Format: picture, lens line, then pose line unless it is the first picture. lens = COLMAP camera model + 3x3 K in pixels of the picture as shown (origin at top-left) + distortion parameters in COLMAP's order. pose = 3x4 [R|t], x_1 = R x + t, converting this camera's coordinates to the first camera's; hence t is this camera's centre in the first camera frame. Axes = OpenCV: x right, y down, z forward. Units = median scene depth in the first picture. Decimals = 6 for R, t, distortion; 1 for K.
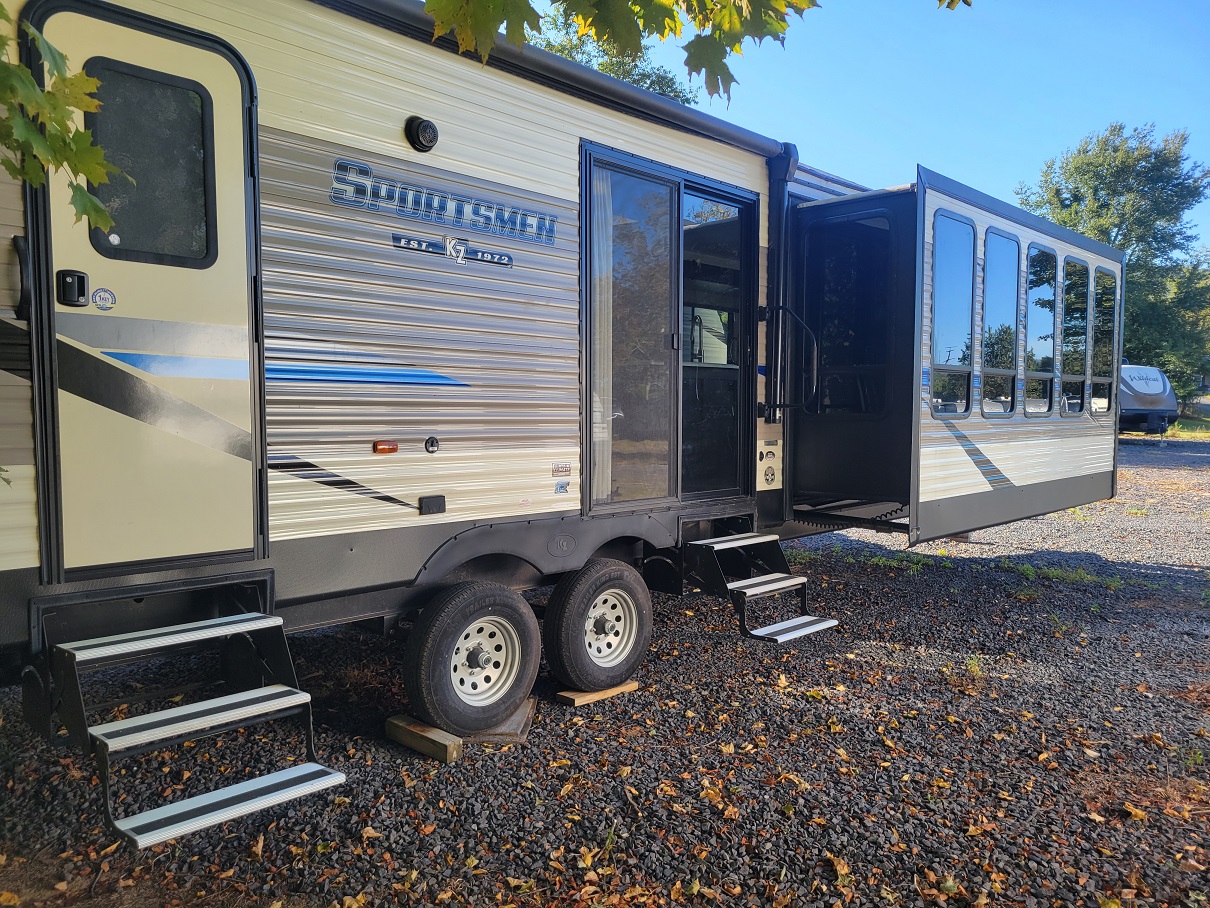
lens RADIAL K [[905.7, 0, 603.3], [0, 905.7, 452.7], [0, 0, 1]] dist [0.058471, -0.045032]
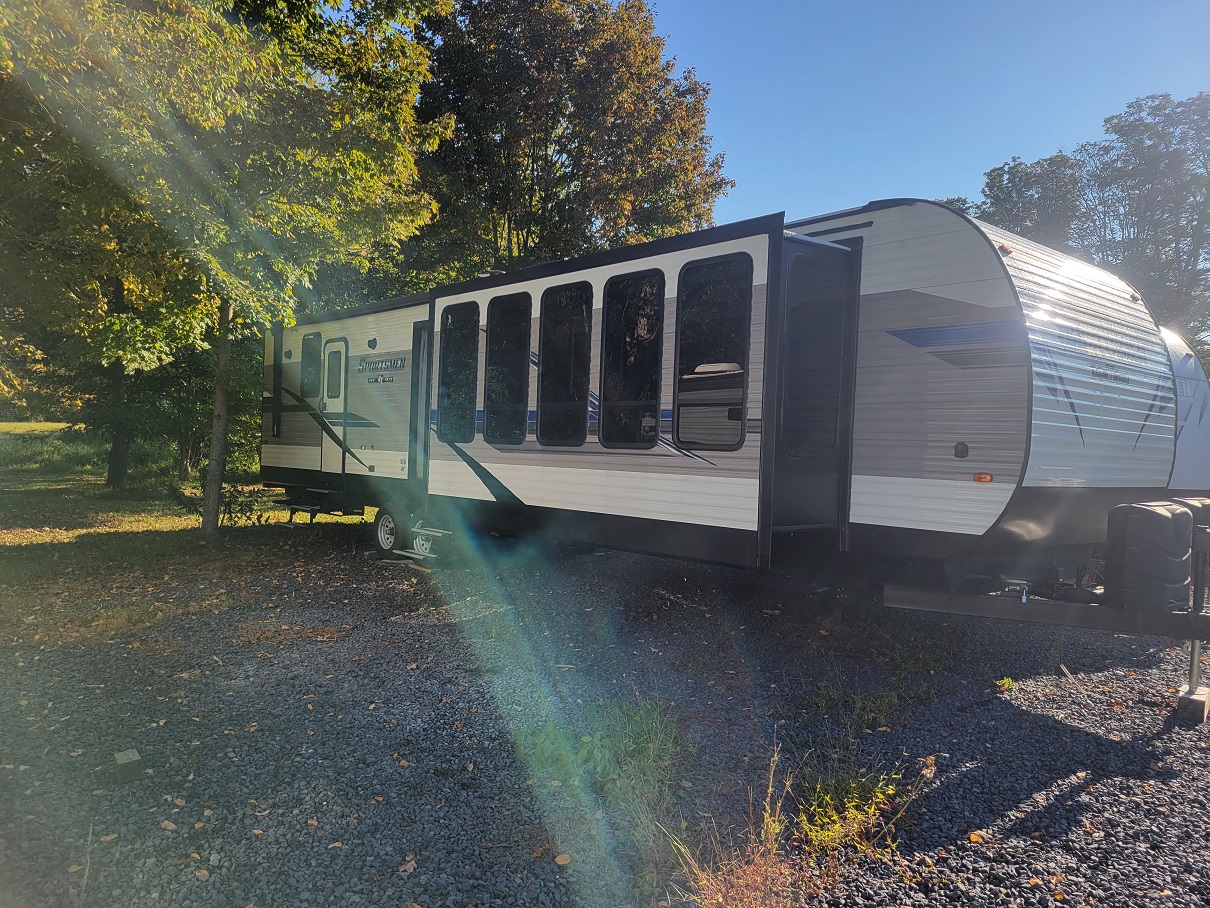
lens RADIAL K [[905.7, 0, 602.1], [0, 905.7, 457.0], [0, 0, 1]] dist [0.058471, -0.045032]
pose [[-0.107632, 0.006193, -0.994172, 2.488896], [-0.073249, 0.997213, 0.014142, -0.071061], [0.991489, 0.074344, -0.106879, 1.937174]]
